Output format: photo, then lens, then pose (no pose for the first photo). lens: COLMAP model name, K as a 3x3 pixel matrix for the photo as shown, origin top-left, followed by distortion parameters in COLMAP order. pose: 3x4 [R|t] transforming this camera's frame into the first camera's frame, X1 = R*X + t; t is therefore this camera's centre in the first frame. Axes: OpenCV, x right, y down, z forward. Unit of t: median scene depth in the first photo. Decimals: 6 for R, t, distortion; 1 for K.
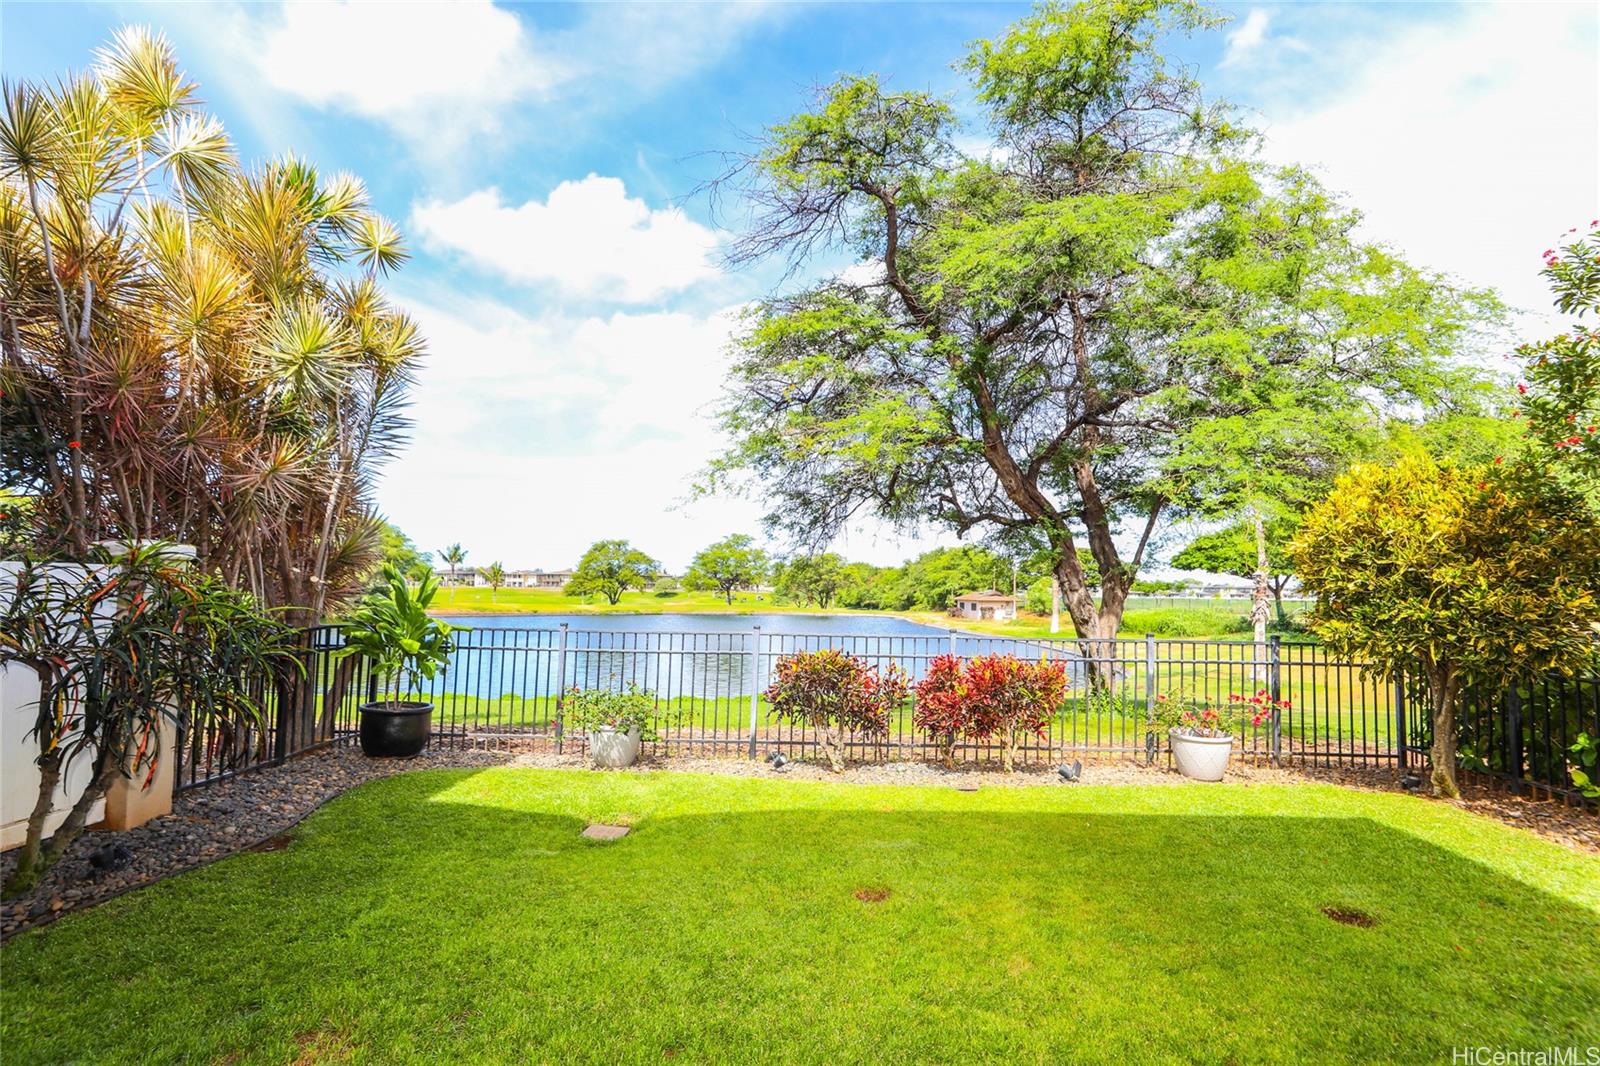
lens RADIAL K [[728.9, 0, 795.8], [0, 728.9, 555.9], [0, 0, 1]] dist [-0.029774, 0.011732]
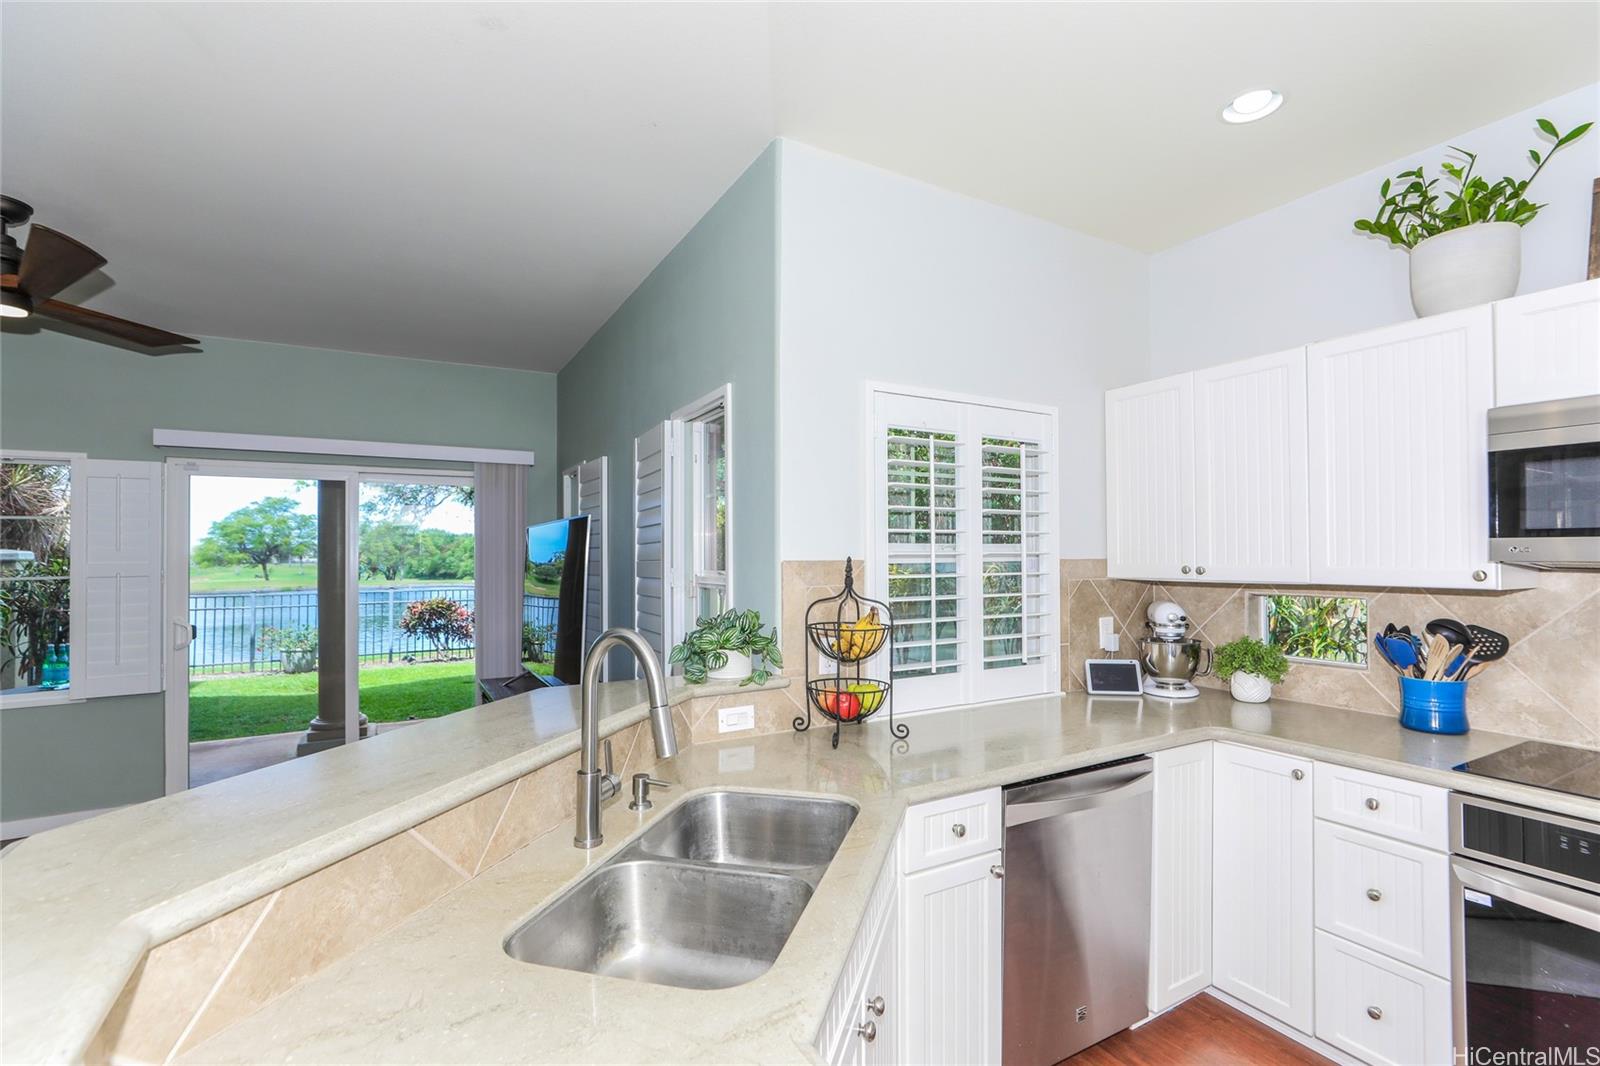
lens RADIAL K [[733.7, 0, 798.4], [0, 733.7, 542.2], [0, 0, 1]] dist [-0.027824, 0.011656]
pose [[0.850742, -0.014303, 0.525389, -0.066123], [-0.001133, 0.999577, 0.029047, -0.029412], [-0.525583, -0.025307, 0.850366, -0.469299]]
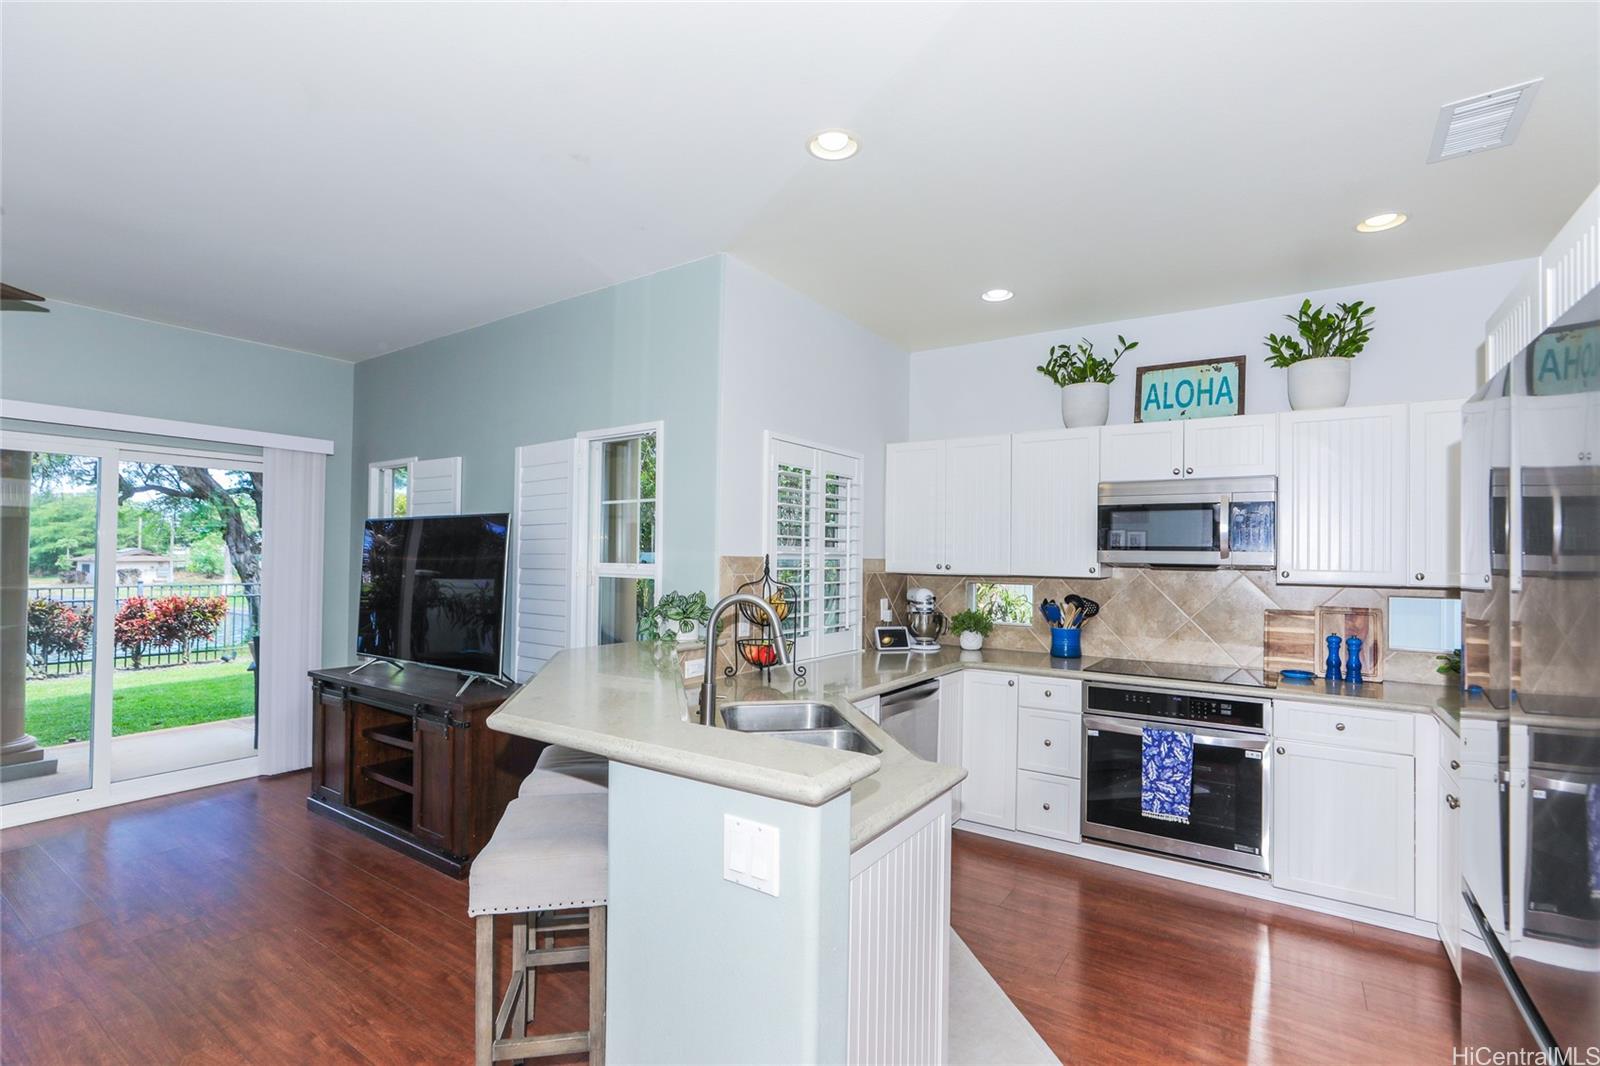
lens RADIAL K [[733.7, 0, 798.4], [0, 733.7, 542.2], [0, 0, 1]] dist [-0.027824, 0.011656]
pose [[0.533334, 0.005766, 0.845885, -0.160380], [-0.039293, 0.999066, 0.017965, -0.029801], [-0.844992, -0.042819, 0.533062, -0.471140]]
